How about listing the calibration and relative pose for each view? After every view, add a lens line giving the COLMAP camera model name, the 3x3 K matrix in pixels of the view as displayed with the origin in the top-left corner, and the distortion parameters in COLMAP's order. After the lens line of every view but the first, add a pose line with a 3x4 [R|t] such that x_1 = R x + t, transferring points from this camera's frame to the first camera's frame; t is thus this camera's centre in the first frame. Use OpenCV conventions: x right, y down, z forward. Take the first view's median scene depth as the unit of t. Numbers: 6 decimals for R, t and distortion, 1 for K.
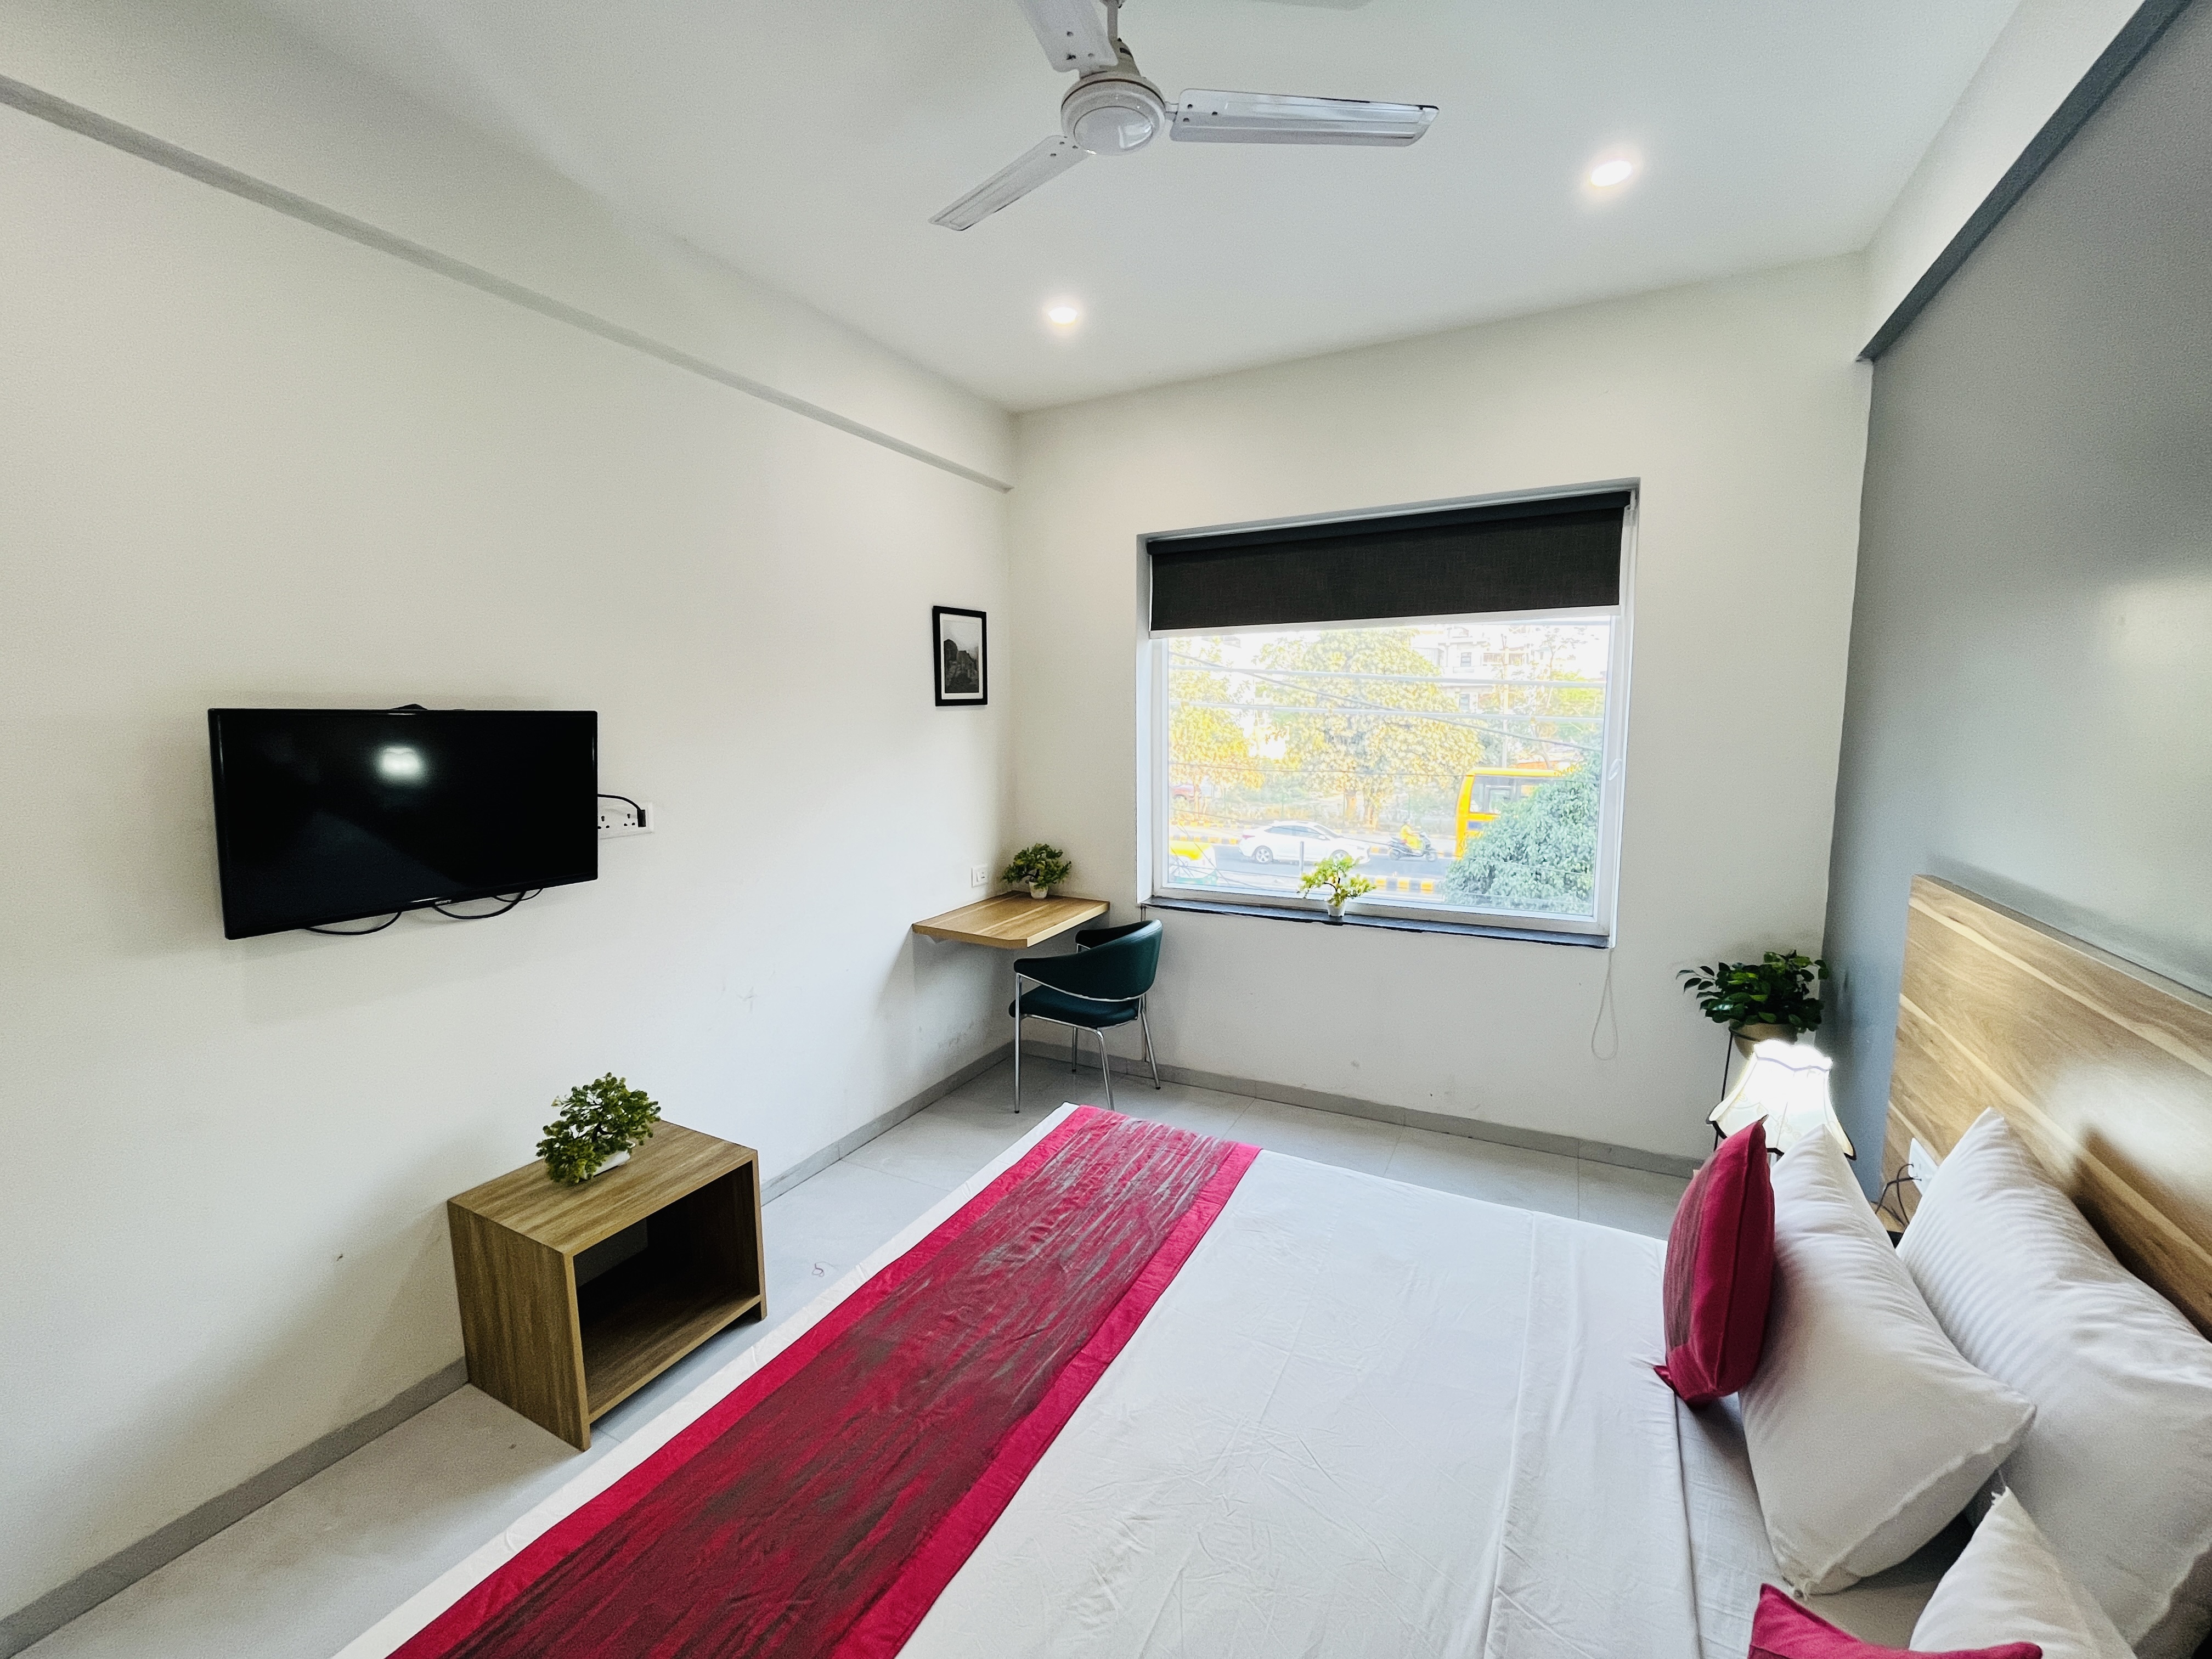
lens RADIAL K [[885.4, 0, 1111.6], [0, 885.4, 831.3], [0, 0, 1]] dist [-0.000882, 0.000004]
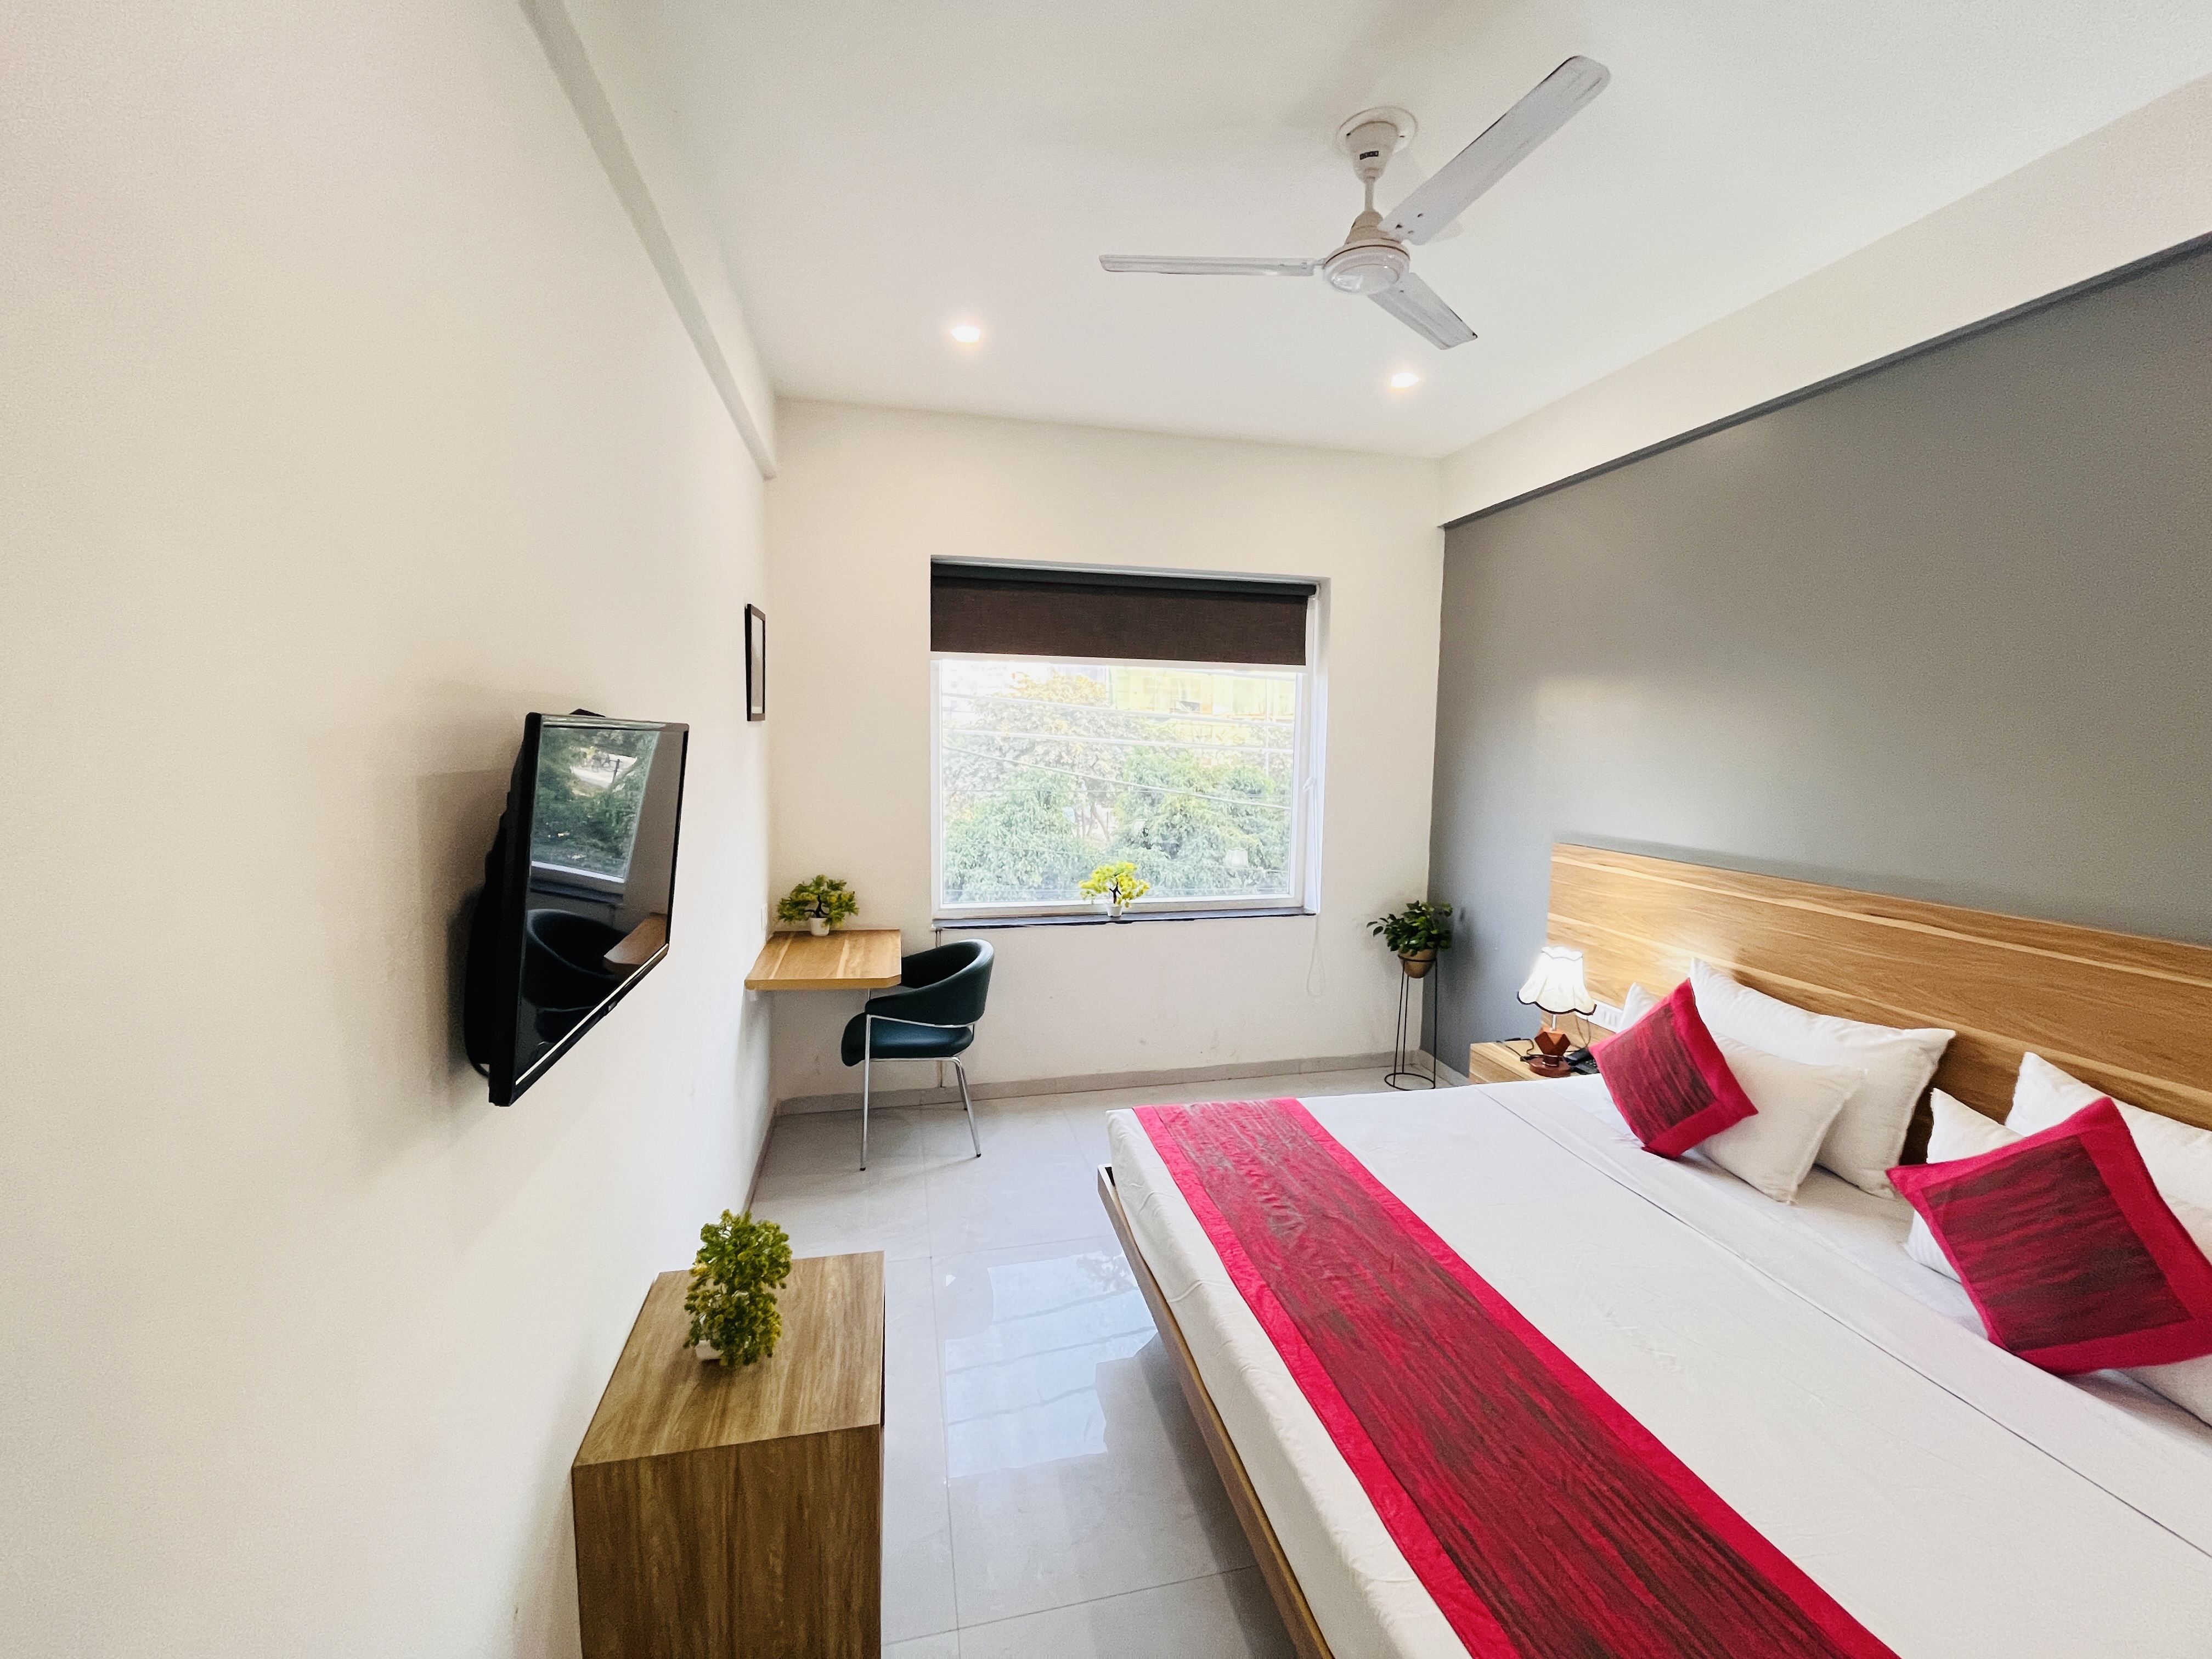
lens RADIAL K [[885.4, 0, 1103.3], [0, 885.4, 831.4], [0, 0, 1]] dist [-0.000882, 0.000004]
pose [[0.766361, -0.048544, 0.640573, -0.487581], [0.061072, 0.998130, 0.002575, -0.017739], [-0.639500, 0.037148, 0.767893, 0.131605]]
